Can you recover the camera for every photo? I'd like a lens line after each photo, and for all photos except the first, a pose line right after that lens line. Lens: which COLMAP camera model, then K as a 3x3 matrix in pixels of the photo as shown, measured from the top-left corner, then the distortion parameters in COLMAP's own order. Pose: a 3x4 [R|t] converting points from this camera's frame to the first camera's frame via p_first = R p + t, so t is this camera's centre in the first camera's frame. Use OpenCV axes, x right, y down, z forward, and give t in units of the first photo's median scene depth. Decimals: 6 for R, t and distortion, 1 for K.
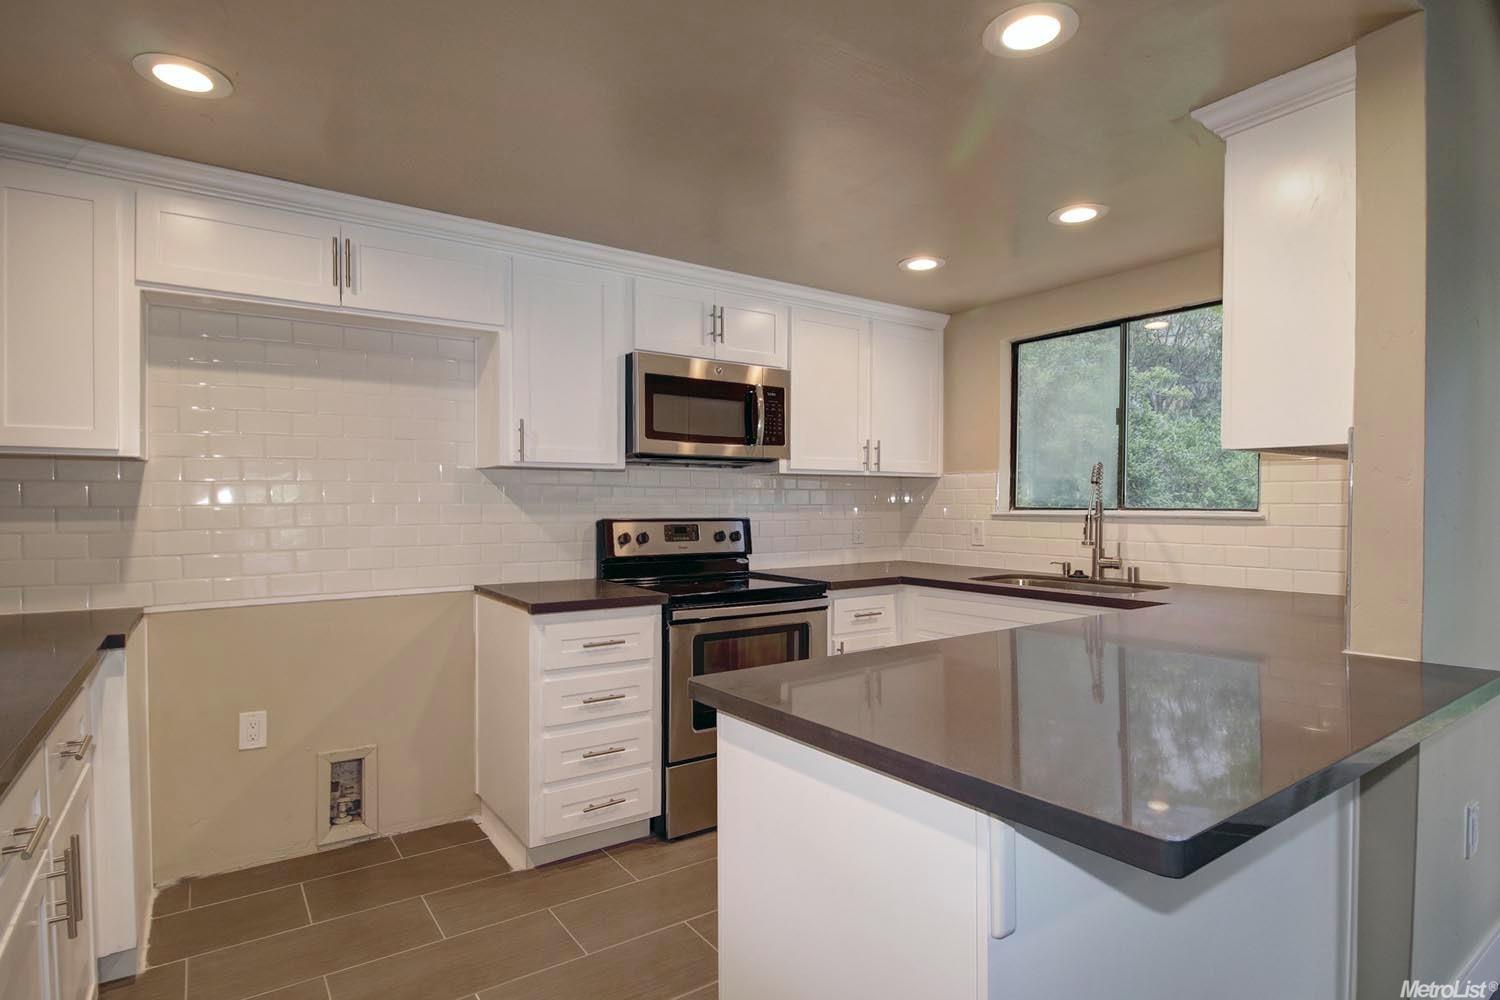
lens RADIAL K [[740.7, 0, 741.2], [0, 740.7, 507.6], [0, 0, 1]] dist [-0.015291, -0.005346]
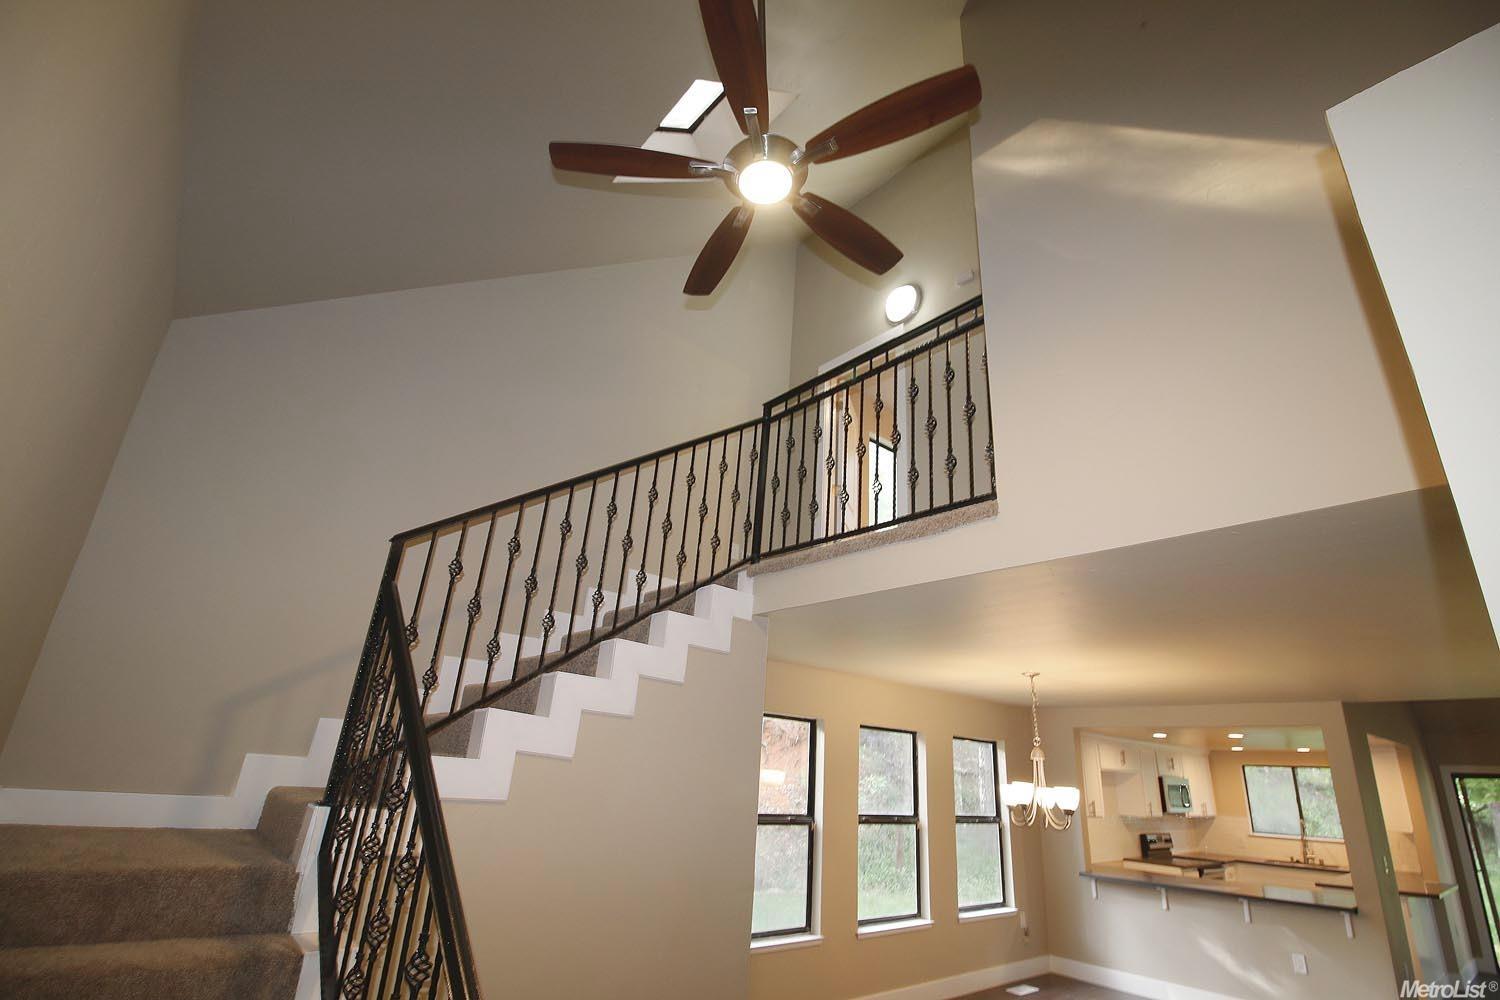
lens RADIAL K [[689.5, 0, 750.4], [0, 689.5, 501.6], [0, 0, 1]] dist [-0.028926, -0.000363]
pose [[0.993202, 0.091982, 0.071331, -2.014343], [-0.060169, 0.930295, -0.361845, -0.141213], [-0.099642, 0.355093, 0.929505, -1.738198]]
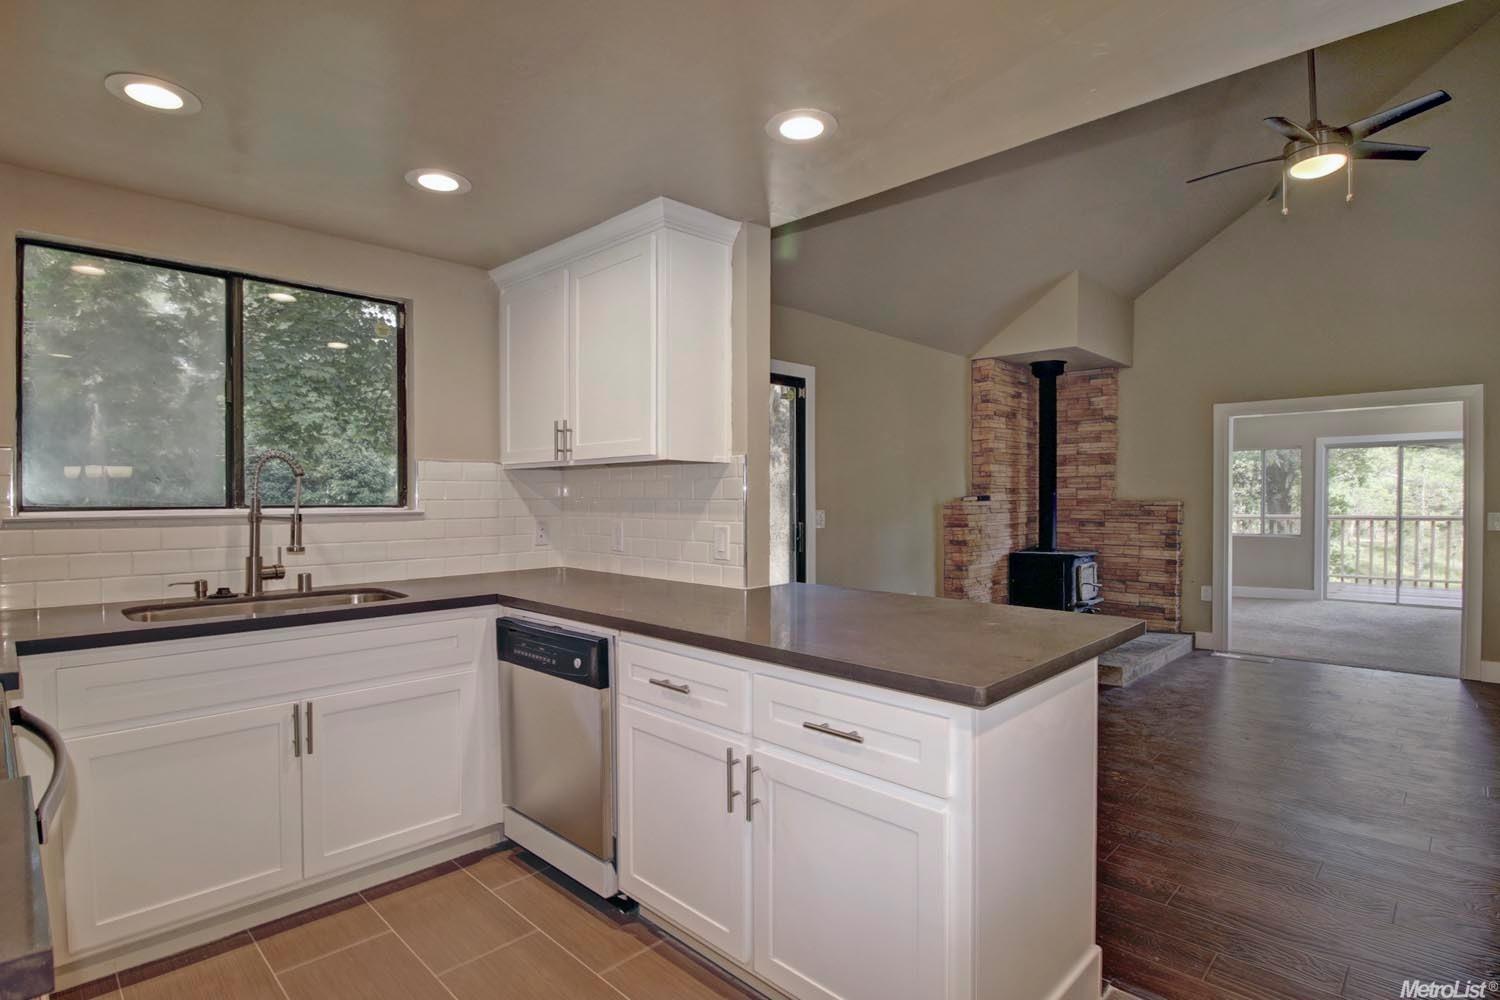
lens RADIAL K [[740.7, 0, 734.2], [0, 740.7, 509.2], [0, 0, 1]] dist [-0.015291, -0.005346]
pose [[-0.186297, -0.016132, 0.982361, -0.399370], [0.006167, 0.999826, 0.017588, -0.006915], [-0.982474, 0.009335, -0.186165, 0.640261]]
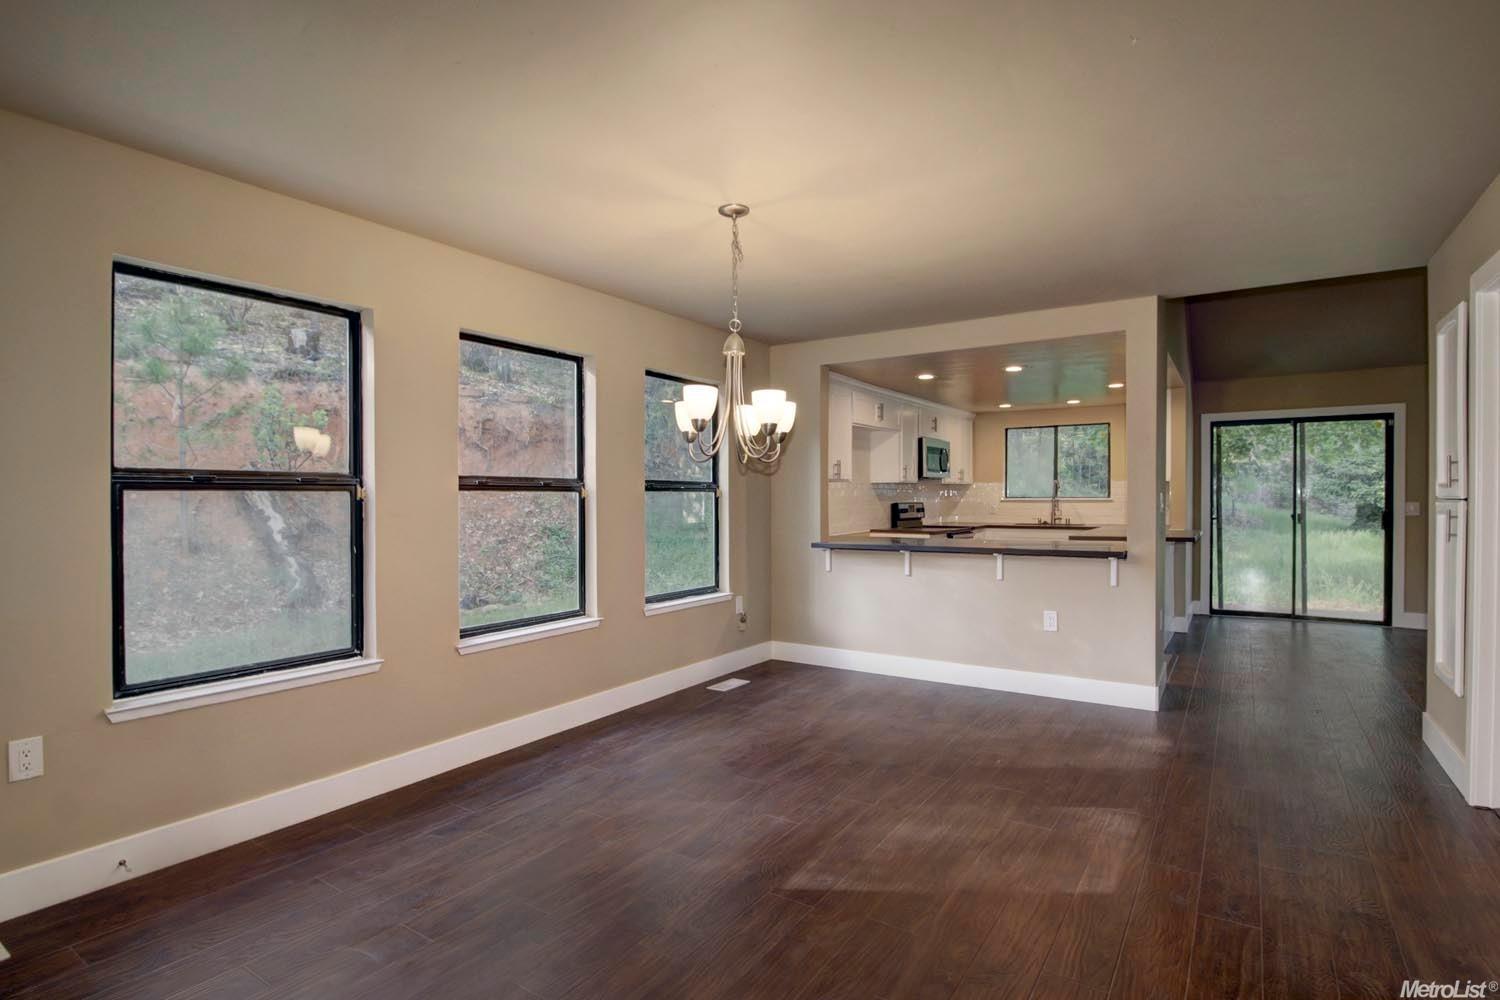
lens RADIAL K [[740.7, 0, 759.3], [0, 740.7, 503.1], [0, 0, 1]] dist [-0.015291, -0.005346]
pose [[0.923143, -0.009696, 0.384335, -1.552667], [0.007557, 0.999946, 0.007076, -0.005266], [-0.384383, -0.003628, 0.923166, -1.082180]]
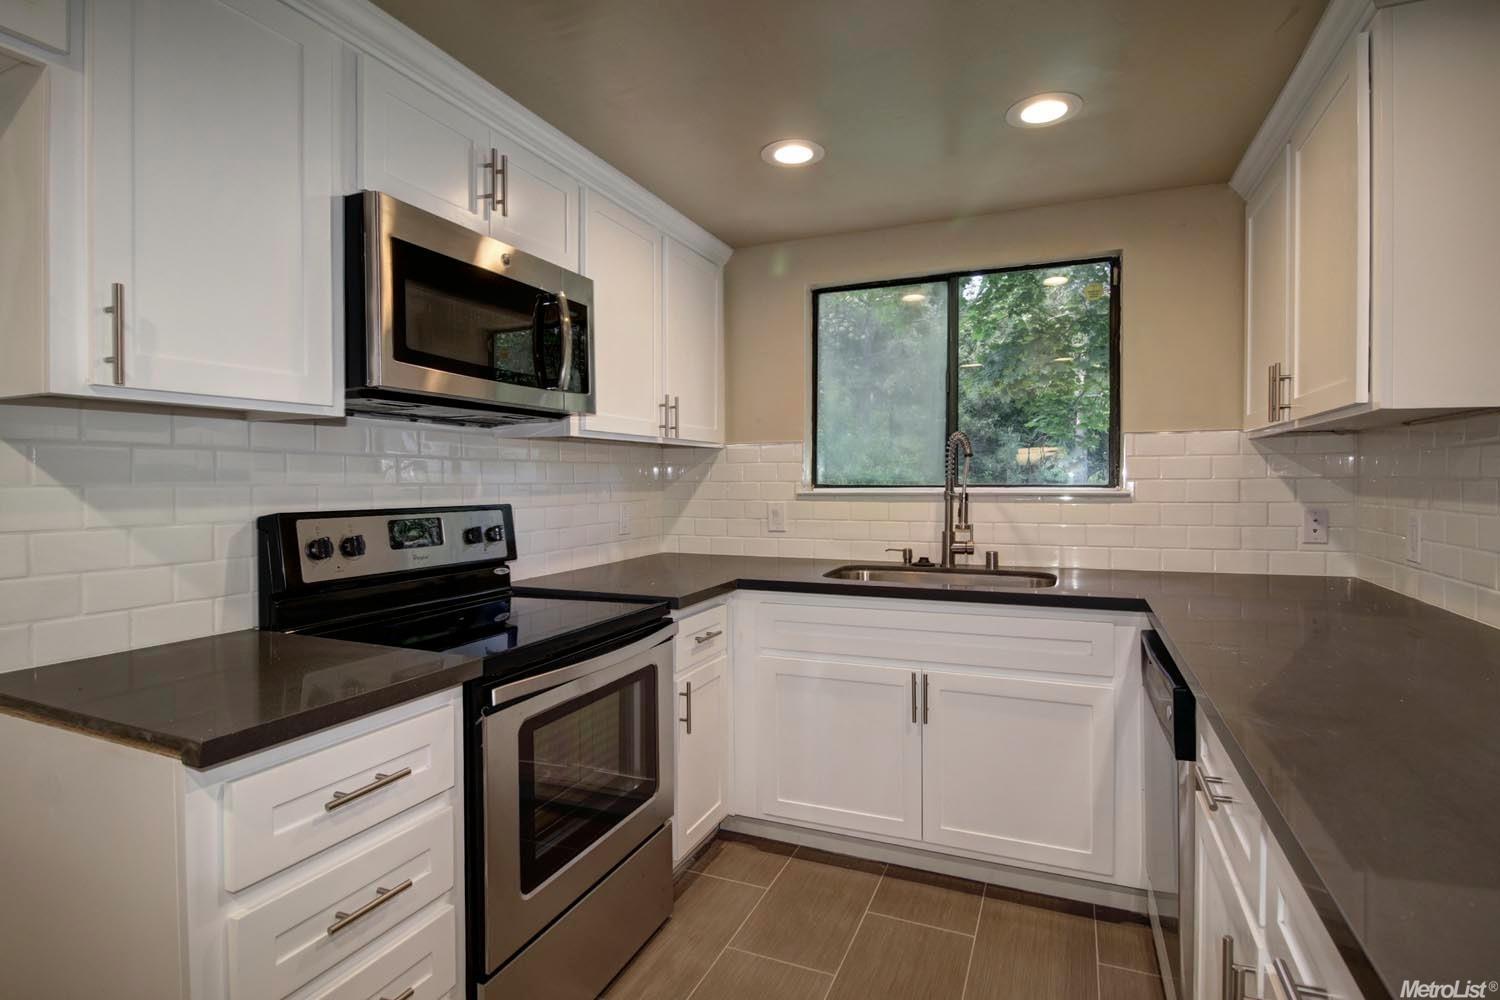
lens RADIAL K [[740.7, 0, 744.7], [0, 740.7, 488.5], [0, 0, 1]] dist [-0.015291, -0.005346]
pose [[0.845710, -0.010975, 0.533529, -0.185787], [0.007872, 0.999936, 0.008091, -0.004225], [-0.533584, -0.002642, 0.845743, 0.392506]]
